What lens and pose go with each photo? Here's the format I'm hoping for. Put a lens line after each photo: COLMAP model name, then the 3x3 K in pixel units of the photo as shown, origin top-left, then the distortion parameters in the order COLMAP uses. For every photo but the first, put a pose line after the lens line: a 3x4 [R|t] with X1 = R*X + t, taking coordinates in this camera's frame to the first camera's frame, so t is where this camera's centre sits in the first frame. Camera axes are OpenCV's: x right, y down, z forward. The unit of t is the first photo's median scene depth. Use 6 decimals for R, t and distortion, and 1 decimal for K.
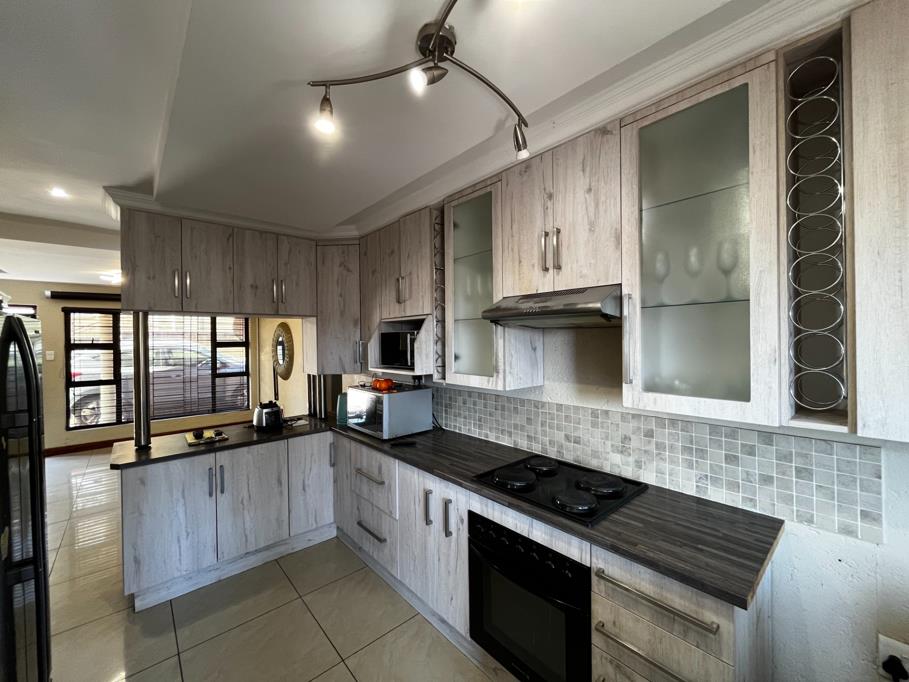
lens RADIAL K [[365.4, 0, 455.5], [0, 365.4, 340.4], [0, 0, 1]] dist [-0.000120, 0.000112]
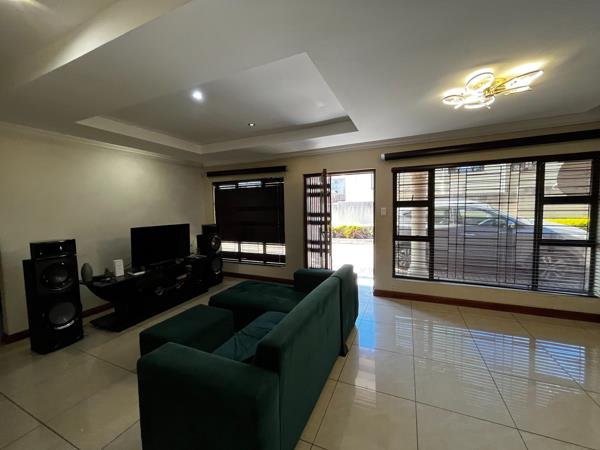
lens RADIAL K [[241.2, 0, 299.7], [0, 241.2, 222.6], [0, 0, 1]] dist [-0.000120, 0.000112]
pose [[0.409649, 0.056430, -0.910496, -0.480940], [0.015578, 0.997507, 0.068832, 0.017554], [0.912110, -0.042380, 0.407749, 0.410724]]
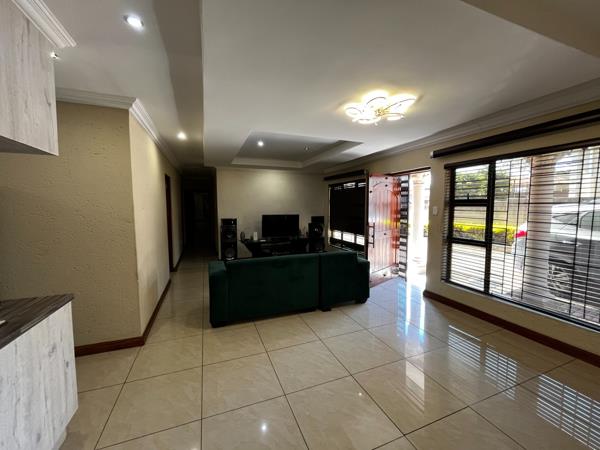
lens RADIAL K [[241.2, 0, 297.7], [0, 241.2, 222.4], [0, 0, 1]] dist [-0.000120, 0.000112]
pose [[-0.352422, 0.071411, -0.933113, -0.258623], [0.001522, 0.997127, 0.075735, 0.019152], [0.935840, 0.025270, -0.351518, 0.795701]]
